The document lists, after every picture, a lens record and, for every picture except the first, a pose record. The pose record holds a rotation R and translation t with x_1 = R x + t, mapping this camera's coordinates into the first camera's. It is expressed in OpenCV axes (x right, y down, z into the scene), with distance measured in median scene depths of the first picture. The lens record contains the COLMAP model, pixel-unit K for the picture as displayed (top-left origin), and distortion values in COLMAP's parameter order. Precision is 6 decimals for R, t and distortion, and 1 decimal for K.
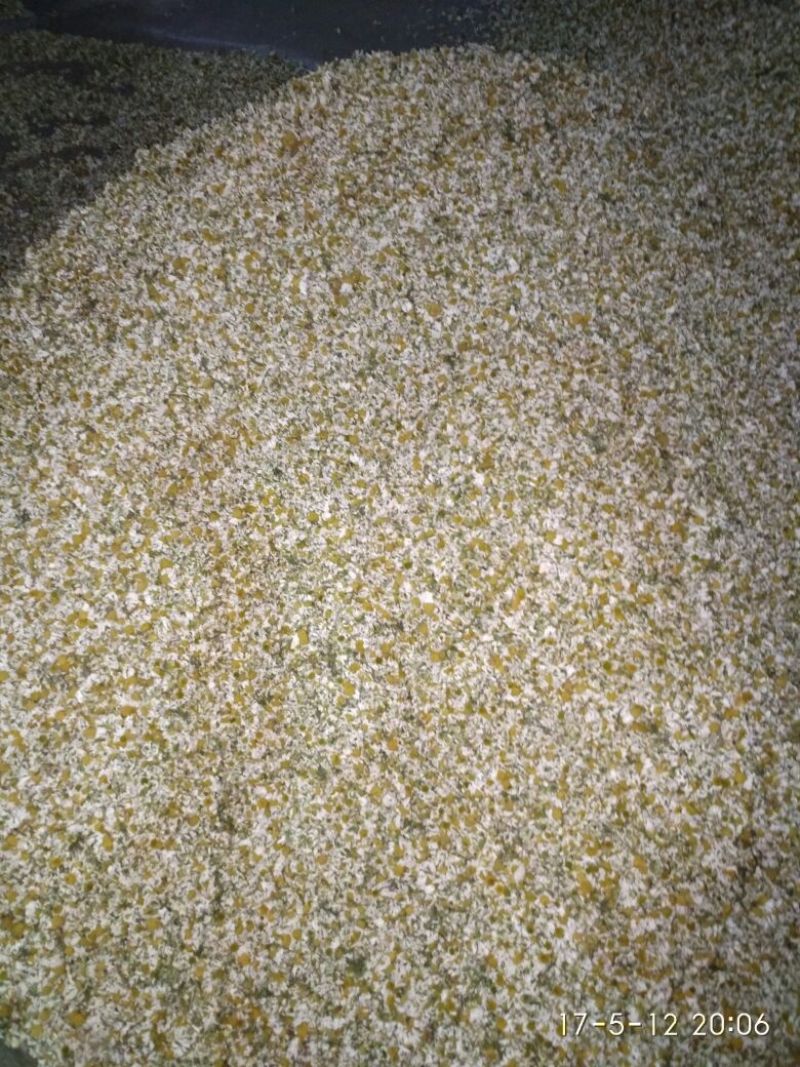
lens RADIAL K [[793.9, 0, 372.6], [0, 793.9, 521.6], [0, 0, 1]] dist [0.040264, -0.112968]
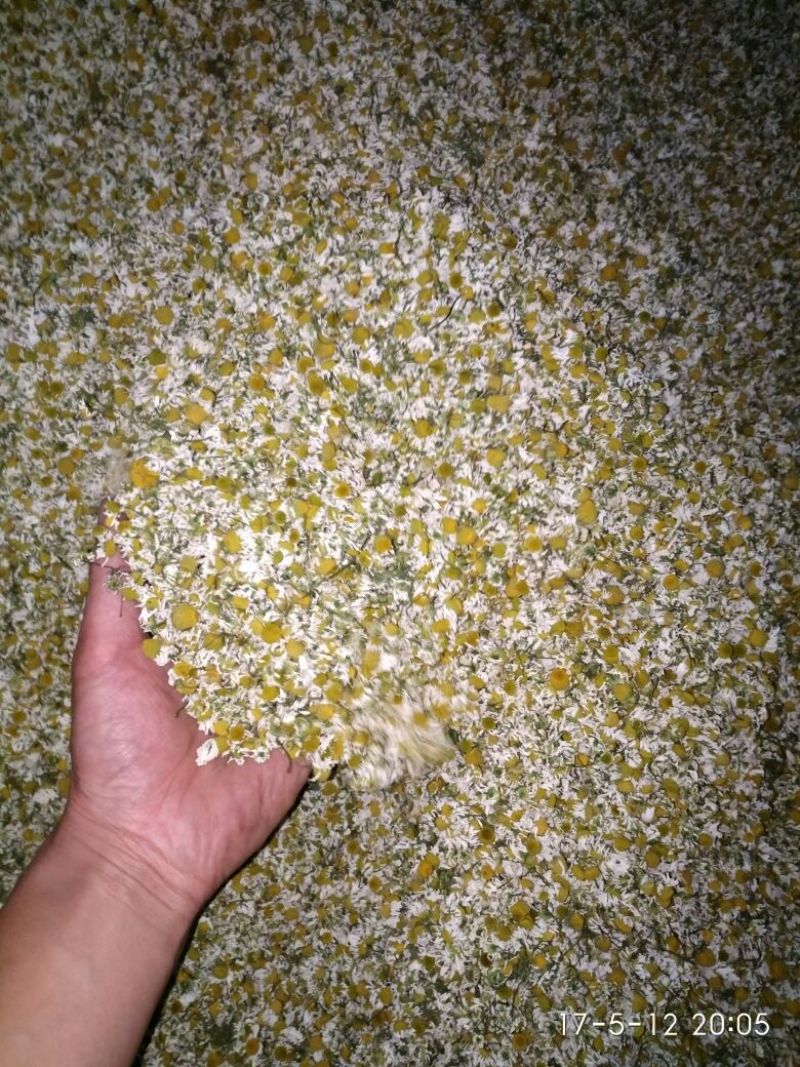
lens RADIAL K [[847.7, 0, 375.4], [0, 847.7, 531.9], [0, 0, 1]] dist [-0.072809, 0.057204]
pose [[0.978265, -0.193936, 0.073398, 0.101257], [0.179225, 0.968815, 0.171104, 0.054347], [-0.104292, -0.154230, 0.982515, 0.306387]]
